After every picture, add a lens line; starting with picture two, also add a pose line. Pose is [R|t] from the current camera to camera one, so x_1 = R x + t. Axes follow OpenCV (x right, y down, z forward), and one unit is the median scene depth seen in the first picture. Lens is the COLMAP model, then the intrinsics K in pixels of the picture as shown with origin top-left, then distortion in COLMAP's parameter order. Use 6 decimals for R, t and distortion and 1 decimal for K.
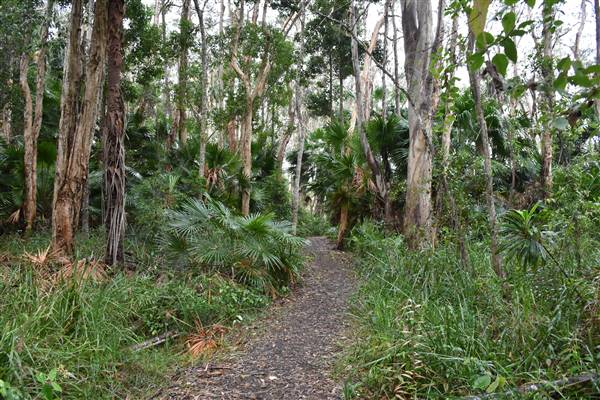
lens RADIAL K [[461.3, 0, 300.0], [0, 461.3, 200.0], [0, 0, 1]] dist [-0.046766, -0.000535]
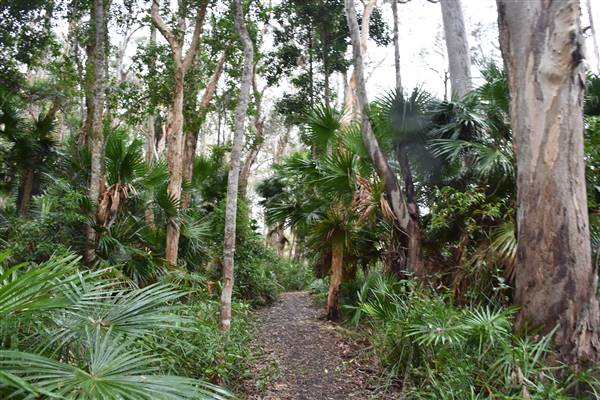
lens RADIAL K [[461.3, 0, 300.0], [0, 461.3, 200.0], [0, 0, 1]] dist [-0.046766, -0.000535]
pose [[0.999078, -0.010818, 0.041550, 0.022854], [0.014857, 0.995060, -0.098158, 0.012923], [-0.040283, 0.098685, 0.994303, 0.397114]]
